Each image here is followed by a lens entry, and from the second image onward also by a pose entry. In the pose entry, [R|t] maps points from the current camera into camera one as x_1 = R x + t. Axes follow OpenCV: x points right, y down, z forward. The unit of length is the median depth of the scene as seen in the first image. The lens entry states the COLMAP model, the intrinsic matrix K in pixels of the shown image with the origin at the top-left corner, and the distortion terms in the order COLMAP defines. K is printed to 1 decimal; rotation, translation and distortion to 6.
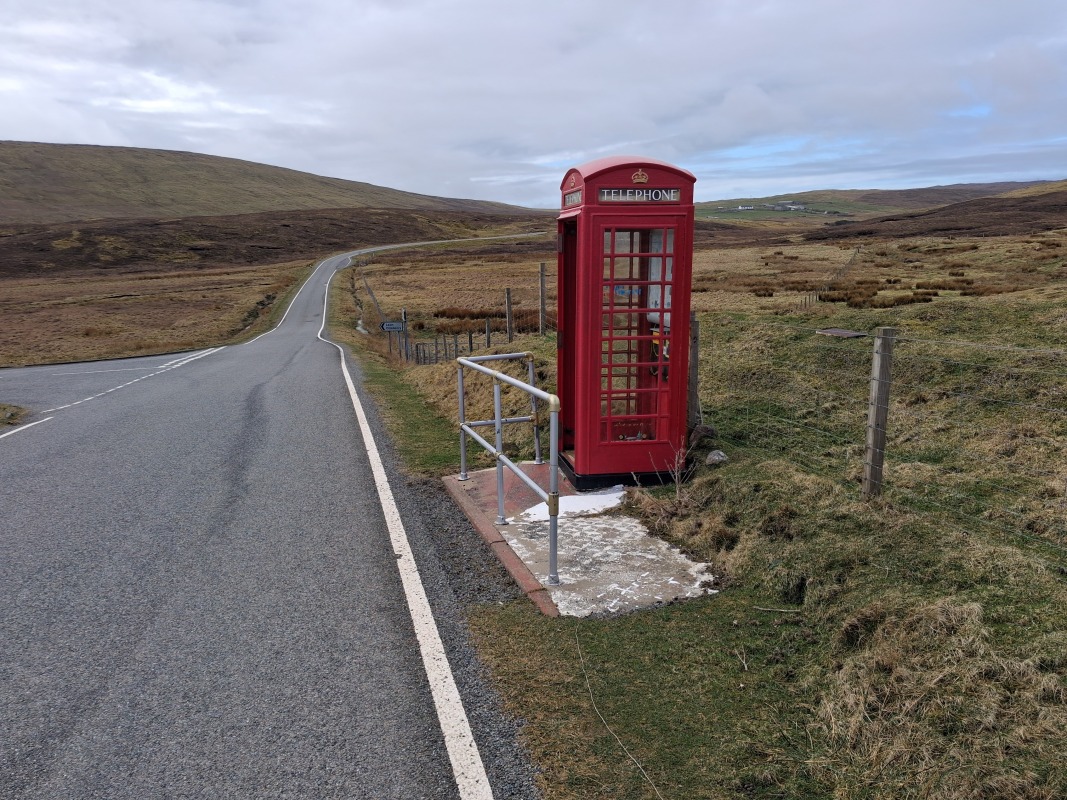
lens RADIAL K [[838.6, 0, 534.6], [0, 838.6, 402.2], [0, 0, 1]] dist [0.047296, -0.063956]
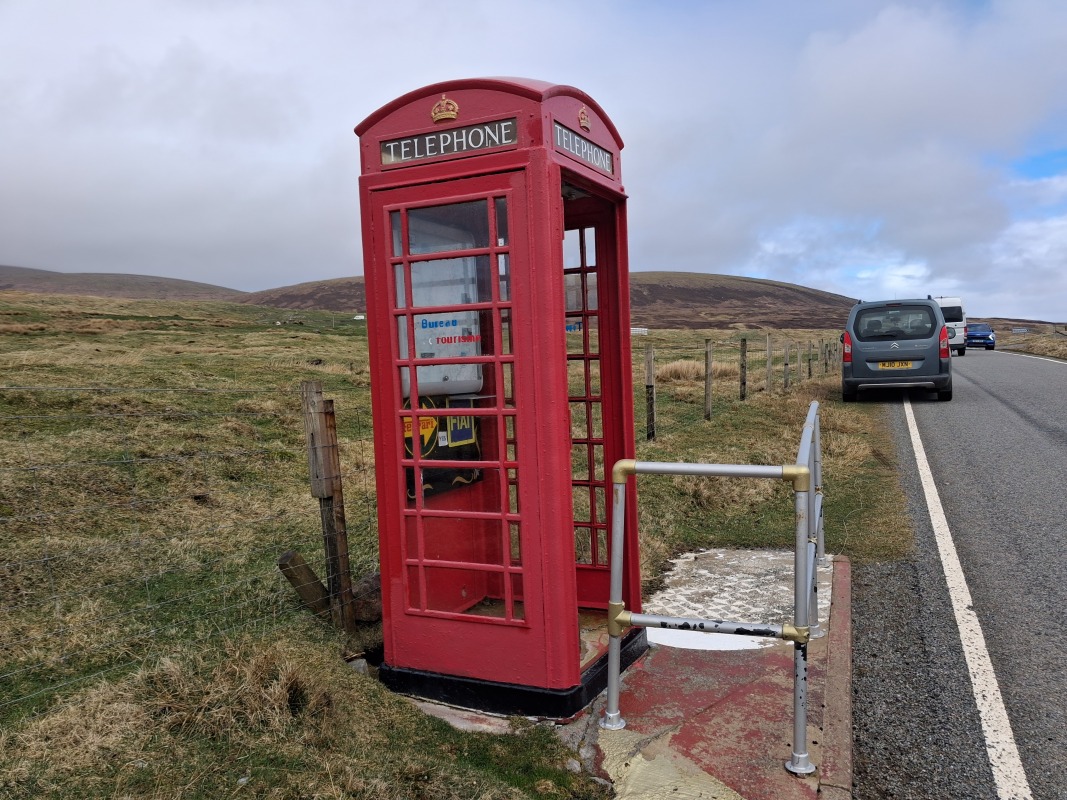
lens RADIAL K [[838.6, 0, 548.0], [0, 838.6, 386.7], [0, 0, 1]] dist [0.047296, -0.063956]
pose [[-0.816508, 0.006518, 0.577297, -0.222307], [0.131323, 0.975821, 0.174721, -0.179338], [-0.562200, 0.218473, -0.797622, 1.354076]]
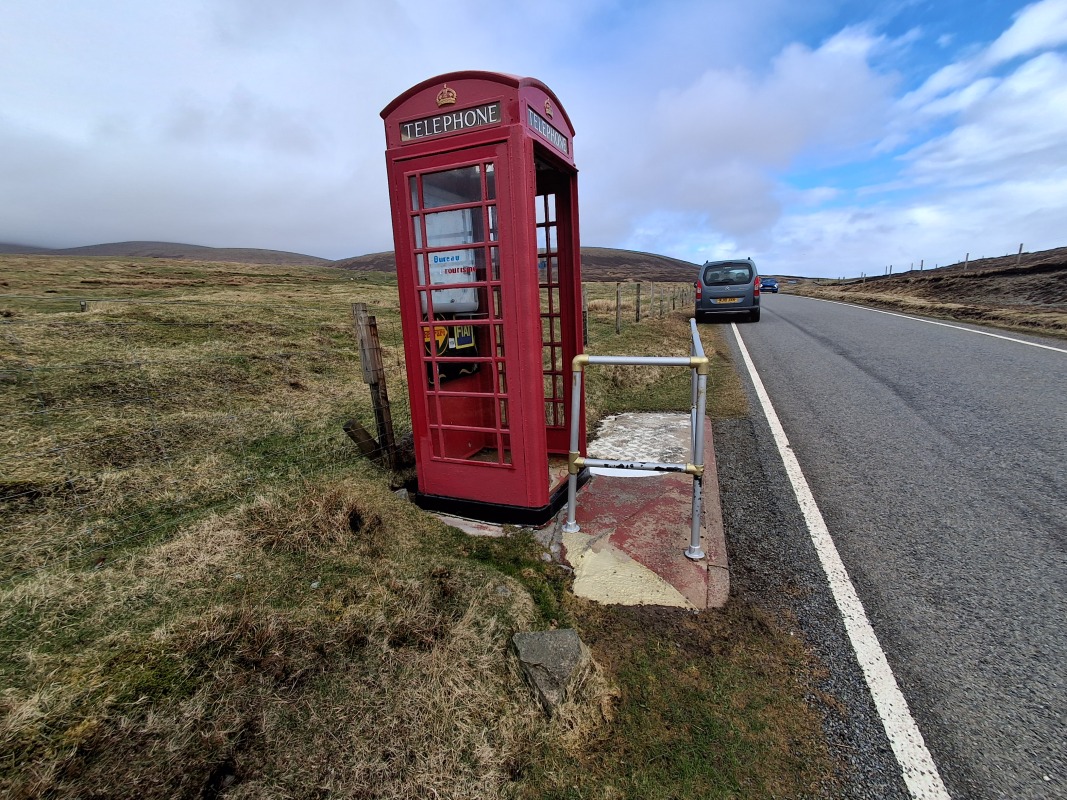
lens RADIAL K [[491.9, 0, 541.2], [0, 491.9, 390.0], [0, 0, 1]] dist [-0.003713, 0.000766]
pose [[-0.844490, -0.067237, 0.531334, -0.173232], [0.127904, 0.938062, 0.321995, -0.157387], [-0.520074, 0.339881, -0.783584, 1.301454]]
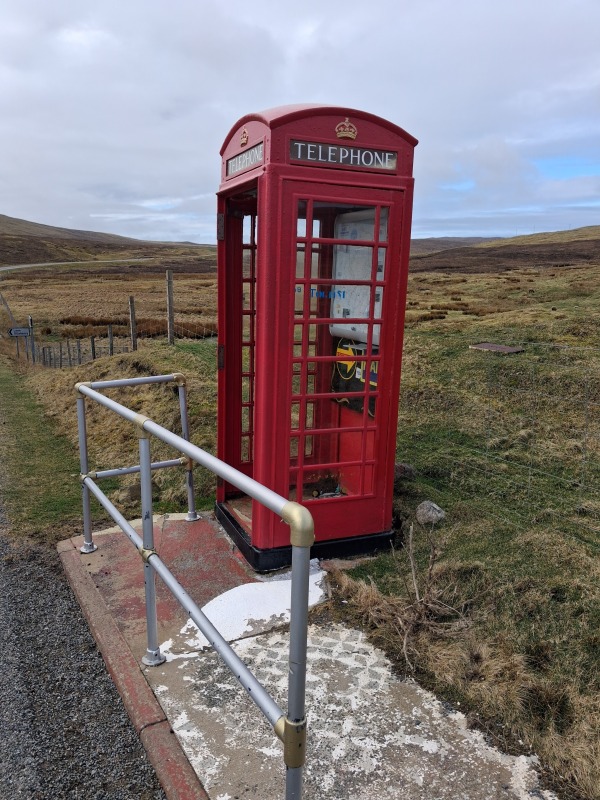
lens RADIAL K [[628.7, 0, 297.8], [0, 628.7, 404.9], [0, 0, 1]] dist [0.047296, -0.063956]
pose [[0.972098, -0.014795, 0.234108, -0.034974], [0.009385, 0.999663, 0.024204, -0.045228], [-0.234387, -0.021331, 0.971909, 0.428640]]
